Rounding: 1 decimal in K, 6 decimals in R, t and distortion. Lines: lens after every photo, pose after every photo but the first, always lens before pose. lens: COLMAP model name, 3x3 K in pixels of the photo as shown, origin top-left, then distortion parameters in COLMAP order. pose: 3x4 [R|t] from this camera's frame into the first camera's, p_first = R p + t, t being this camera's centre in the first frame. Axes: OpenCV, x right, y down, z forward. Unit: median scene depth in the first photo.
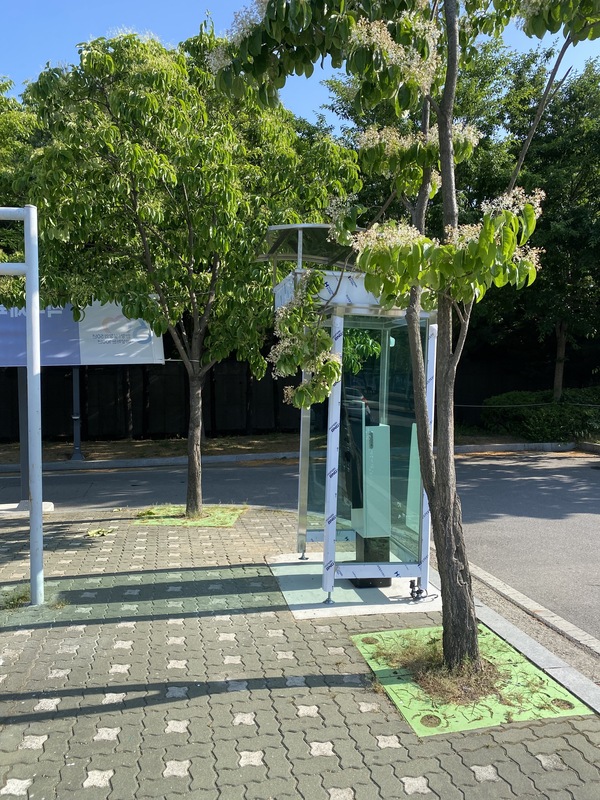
lens RADIAL K [[612.4, 0, 306.0], [0, 612.4, 397.9], [0, 0, 1]] dist [-0.002434, 0.002069]
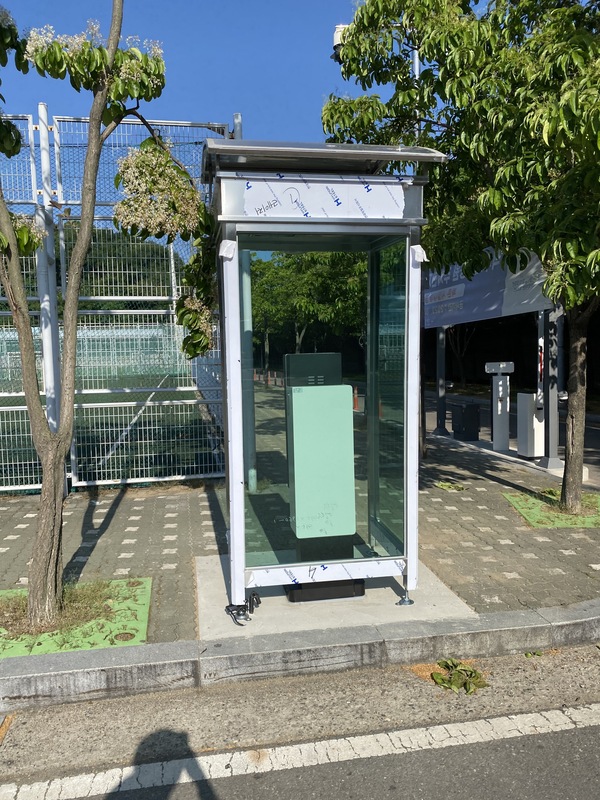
lens RADIAL K [[611.6, 0, 286.6], [0, 611.6, 402.5], [0, 0, 1]] dist [-0.002036, -0.001566]
pose [[-0.043341, 0.087236, -0.995244, 0.999130], [-0.018181, 0.995947, 0.088089, 0.001694], [0.998895, 0.021912, -0.041580, 1.193035]]
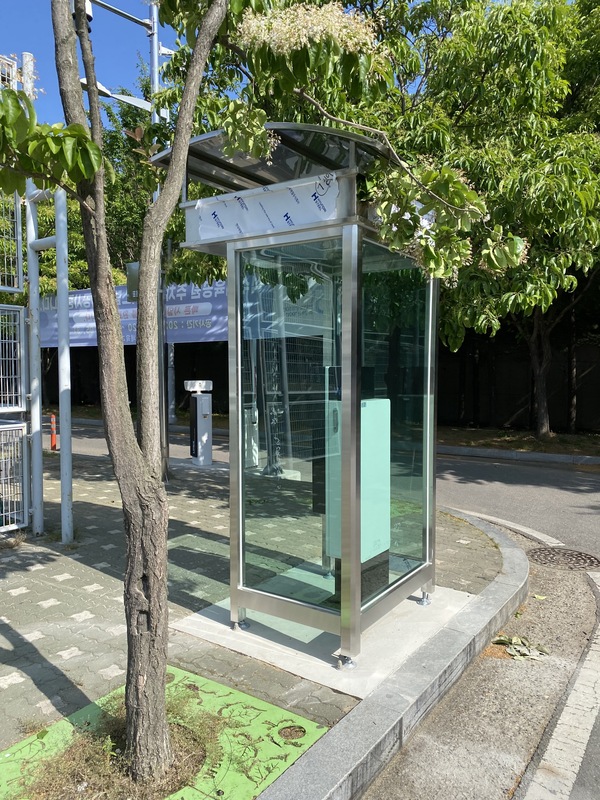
lens RADIAL K [[612.4, 0, 306.0], [0, 612.4, 397.9], [0, 0, 1]] dist [-0.002434, 0.002069]
pose [[0.696523, 0.042140, -0.716296, 0.681218], [-0.038771, 0.999026, 0.021072, 0.034778], [0.716486, 0.013095, 0.697478, 0.560161]]
